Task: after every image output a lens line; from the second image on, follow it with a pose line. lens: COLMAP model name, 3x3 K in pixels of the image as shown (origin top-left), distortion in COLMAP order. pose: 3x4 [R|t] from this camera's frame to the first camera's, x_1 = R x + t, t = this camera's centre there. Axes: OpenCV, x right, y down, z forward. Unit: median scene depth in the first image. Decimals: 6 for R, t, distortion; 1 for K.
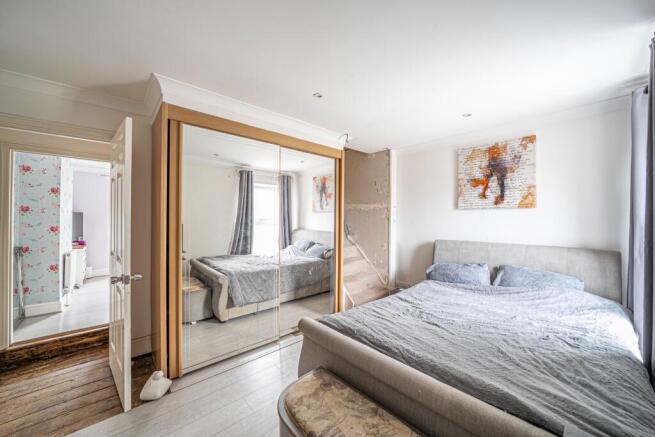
lens RADIAL K [[246.1, 0, 327.8], [0, 246.1, 216.3], [0, 0, 1]] dist [-0.000060, 0.000078]
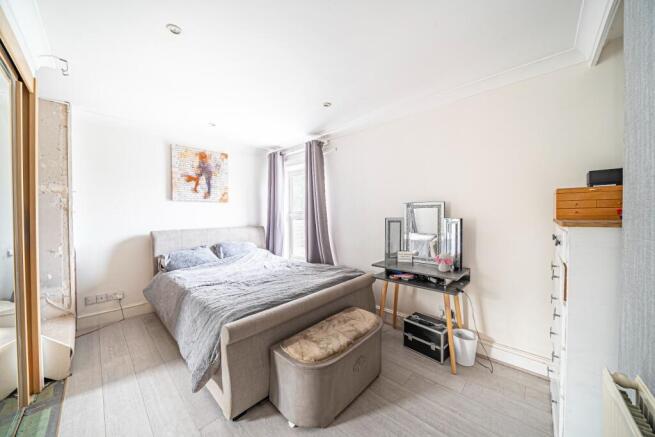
lens RADIAL K [[225.5, 0, 328.5], [0, 225.5, 216.5], [0, 0, 1]] dist [-0.021195, 0.000136]
pose [[-0.082549, -0.014646, 0.996479, -0.555303], [-0.000268, 0.999892, 0.014674, 0.029705], [-0.996587, 0.000944, -0.082544, 0.479857]]
